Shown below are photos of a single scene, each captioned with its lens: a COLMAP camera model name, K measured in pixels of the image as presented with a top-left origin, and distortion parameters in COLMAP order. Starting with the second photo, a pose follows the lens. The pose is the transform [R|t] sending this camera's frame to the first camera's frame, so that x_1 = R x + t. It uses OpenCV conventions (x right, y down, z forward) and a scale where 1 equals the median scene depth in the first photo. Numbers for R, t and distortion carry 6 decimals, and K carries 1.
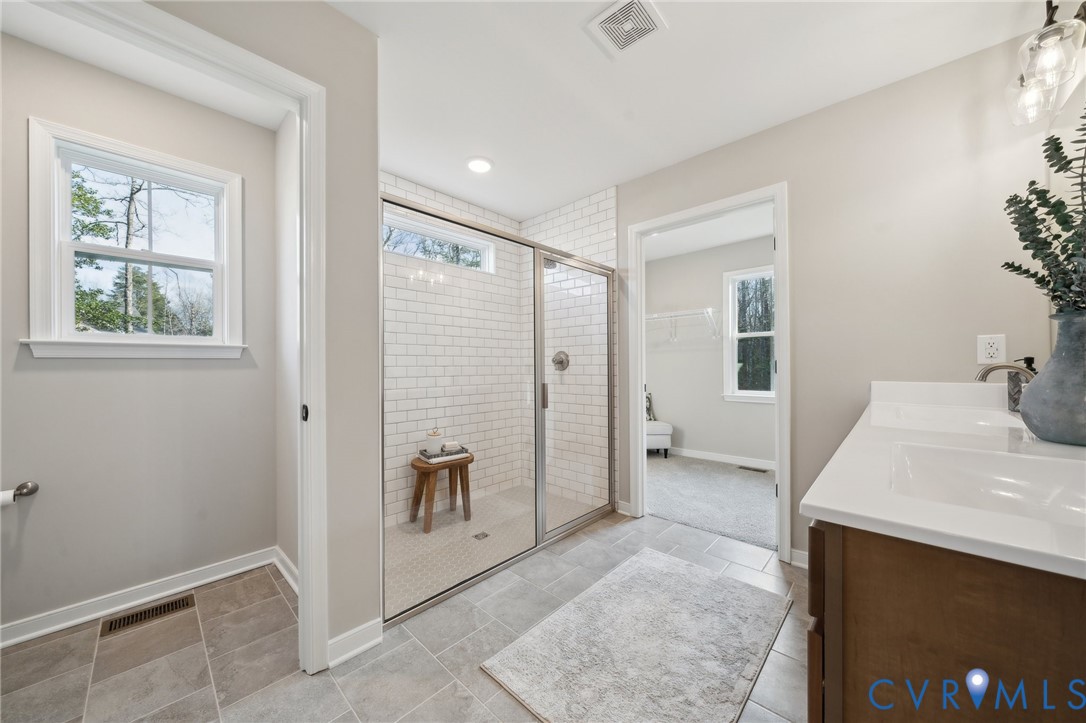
lens RADIAL K [[379.9, 0, 542.9], [0, 379.9, 364.2], [0, 0, 1]] dist [-0.000145, 0.000018]
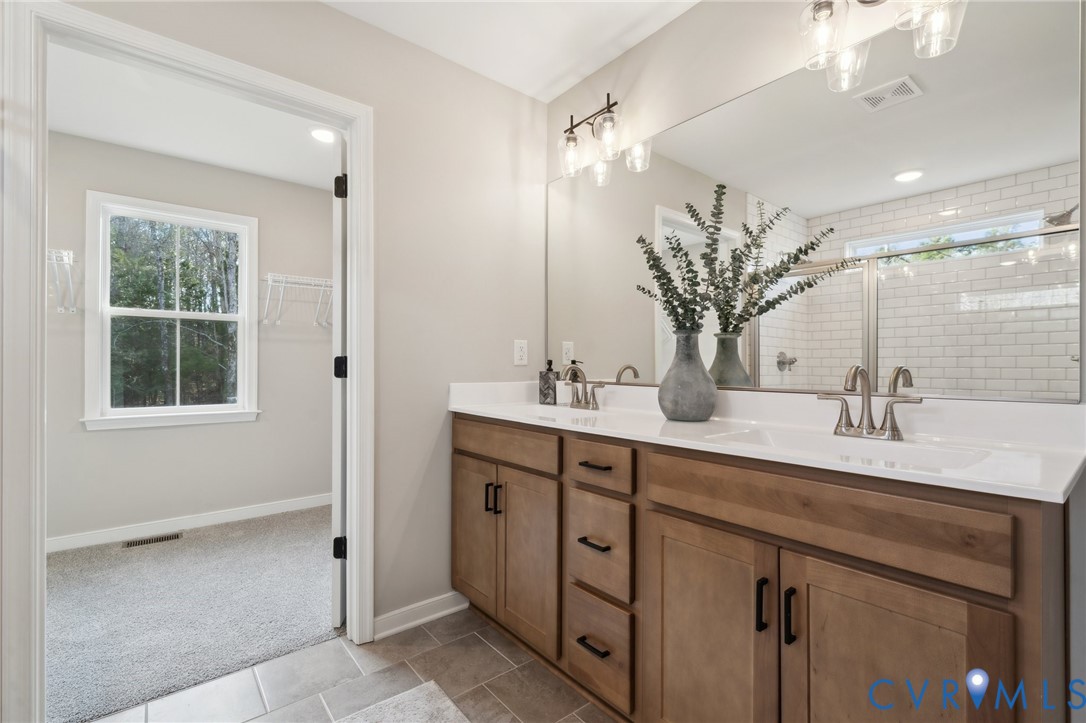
lens RADIAL K [[478.6, 0, 541.8], [0, 478.6, 360.6], [0, 0, 1]] dist [-0.001121, -0.000317]
pose [[0.133918, 0.013030, 0.990907, -0.119456], [-0.007627, 0.999897, -0.012118, 0.001288], [-0.990963, -0.005935, 0.134004, 0.325264]]
